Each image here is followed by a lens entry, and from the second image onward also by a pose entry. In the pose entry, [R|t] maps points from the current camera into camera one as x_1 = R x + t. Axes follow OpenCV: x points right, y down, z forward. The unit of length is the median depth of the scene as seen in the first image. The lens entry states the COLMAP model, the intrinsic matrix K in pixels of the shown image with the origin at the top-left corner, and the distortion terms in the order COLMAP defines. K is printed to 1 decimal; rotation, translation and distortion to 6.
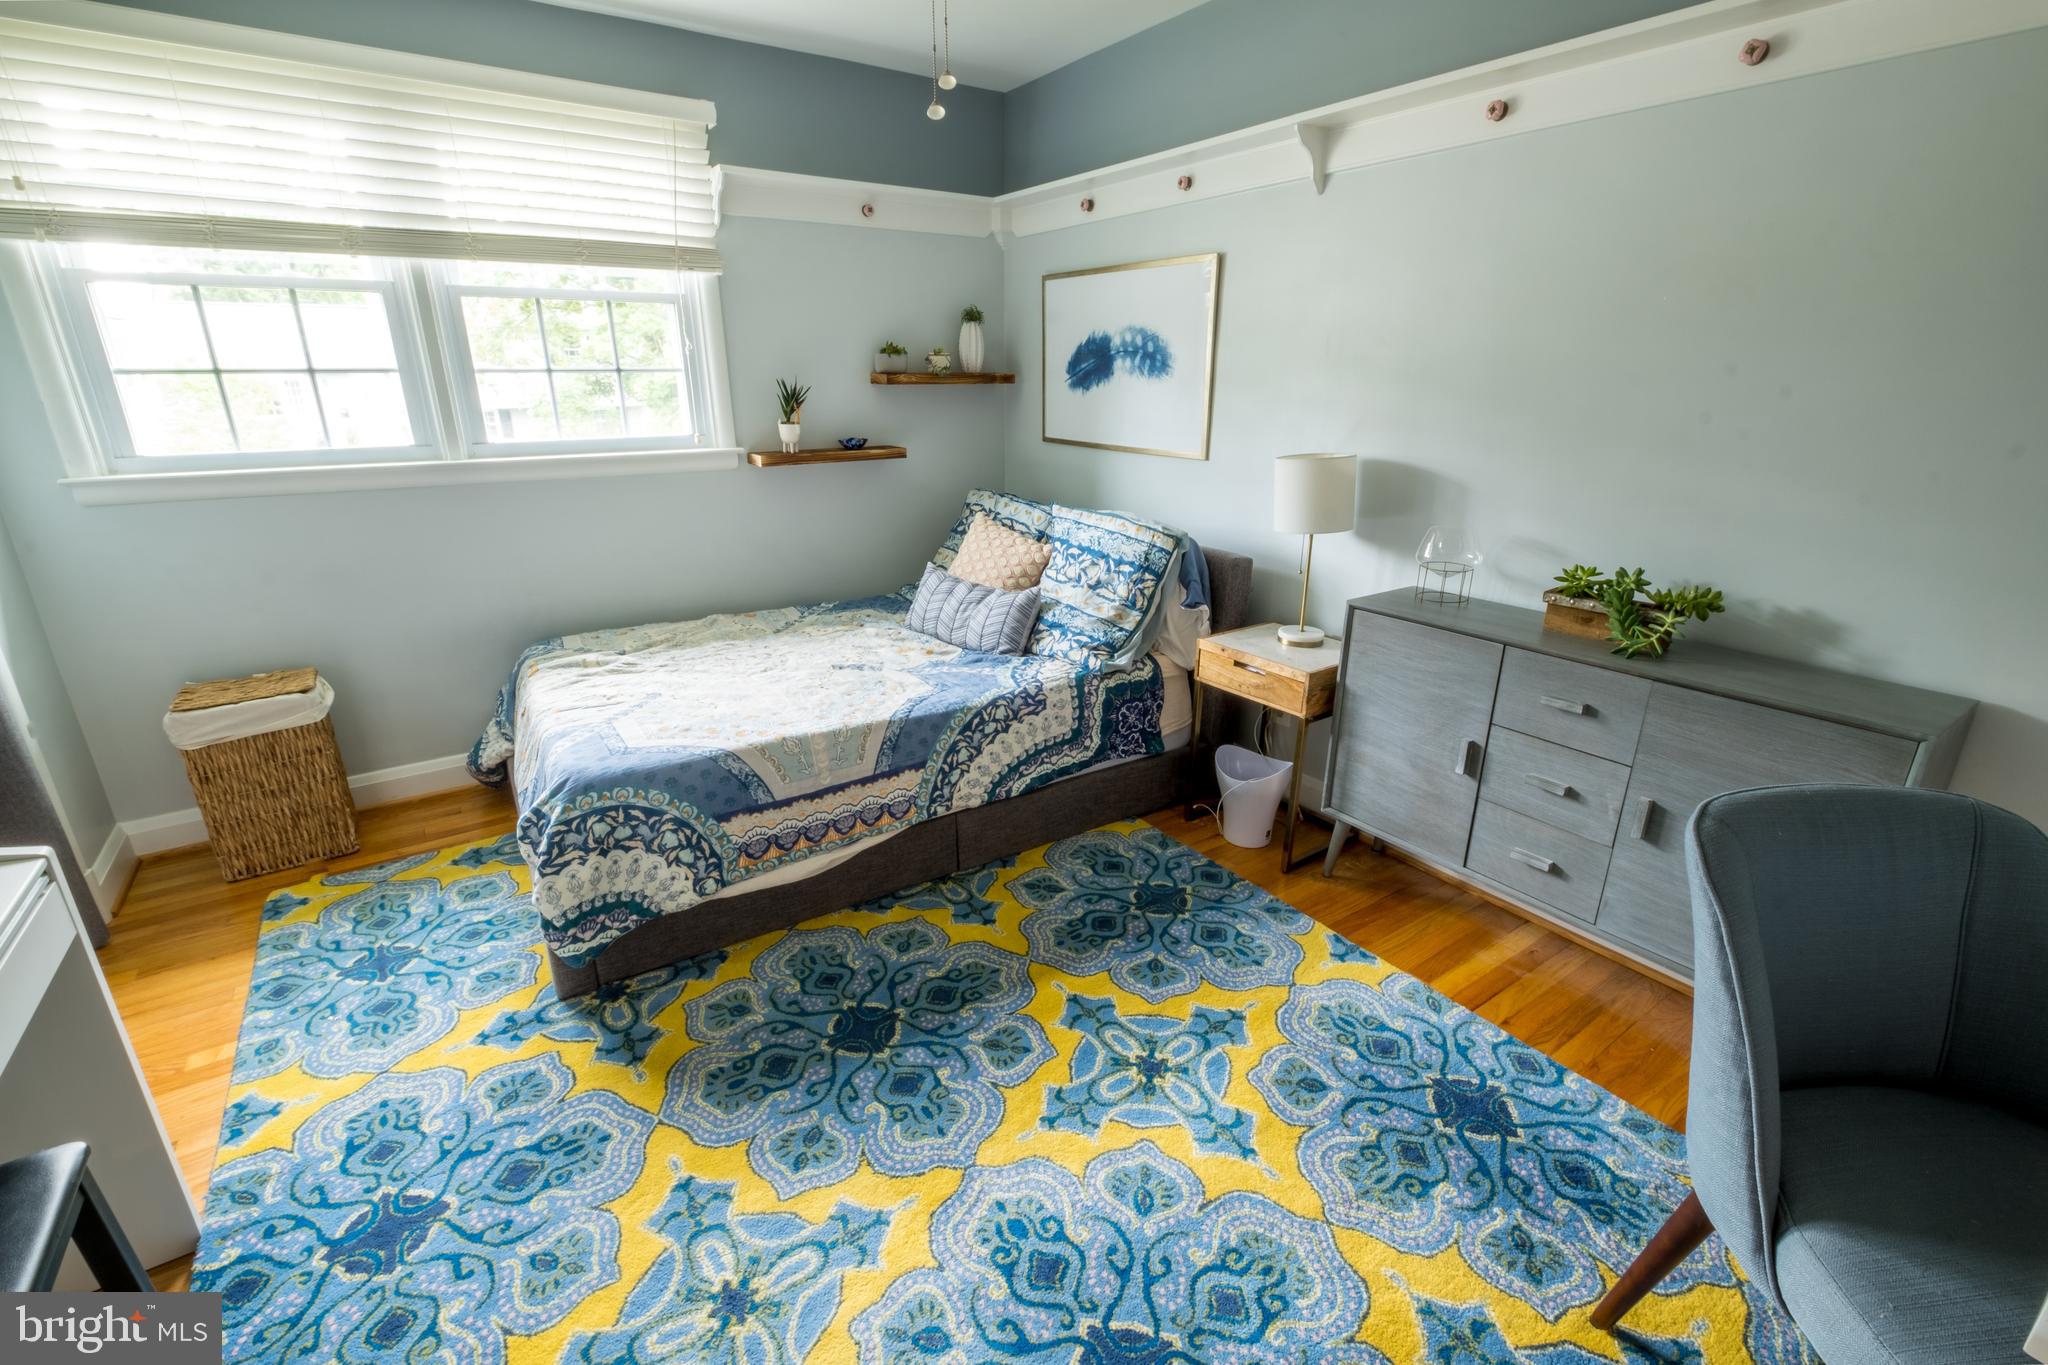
lens RADIAL K [[888.5, 0, 1019.2], [0, 888.5, 654.0], [0, 0, 1]] dist [0.008573, -0.009805]
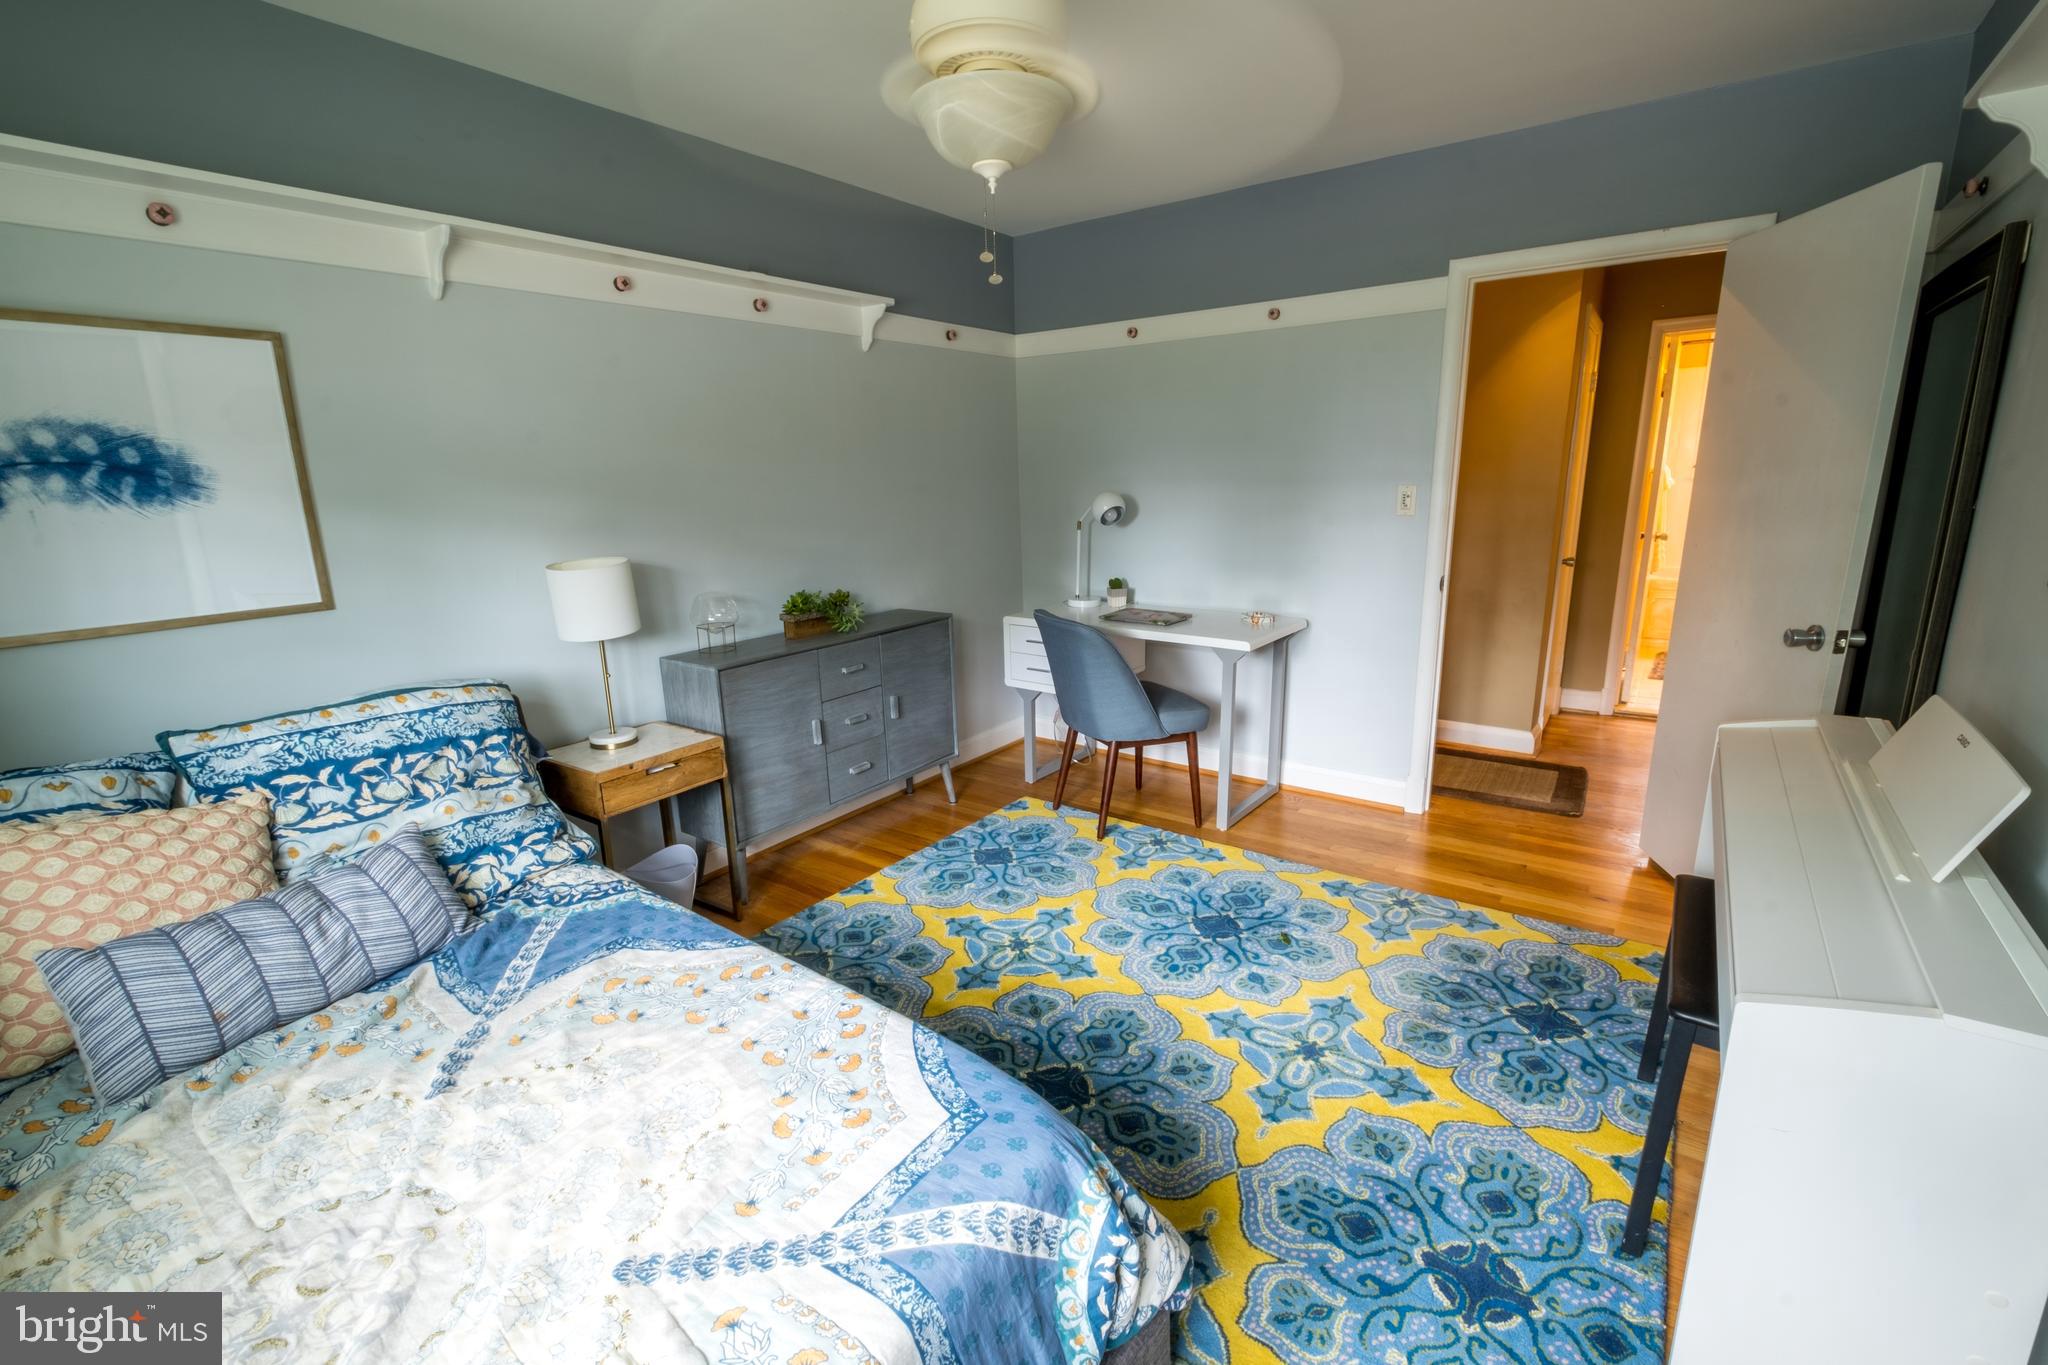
lens RADIAL K [[888.5, 0, 1019.2], [0, 888.5, 654.0], [0, 0, 1]] dist [0.008573, -0.009805]
pose [[-0.318824, -0.185175, 0.929549, -1.163544], [0.311538, 0.905764, 0.287290, -0.393798], [-0.895151, 0.381185, -0.231091, 1.225755]]
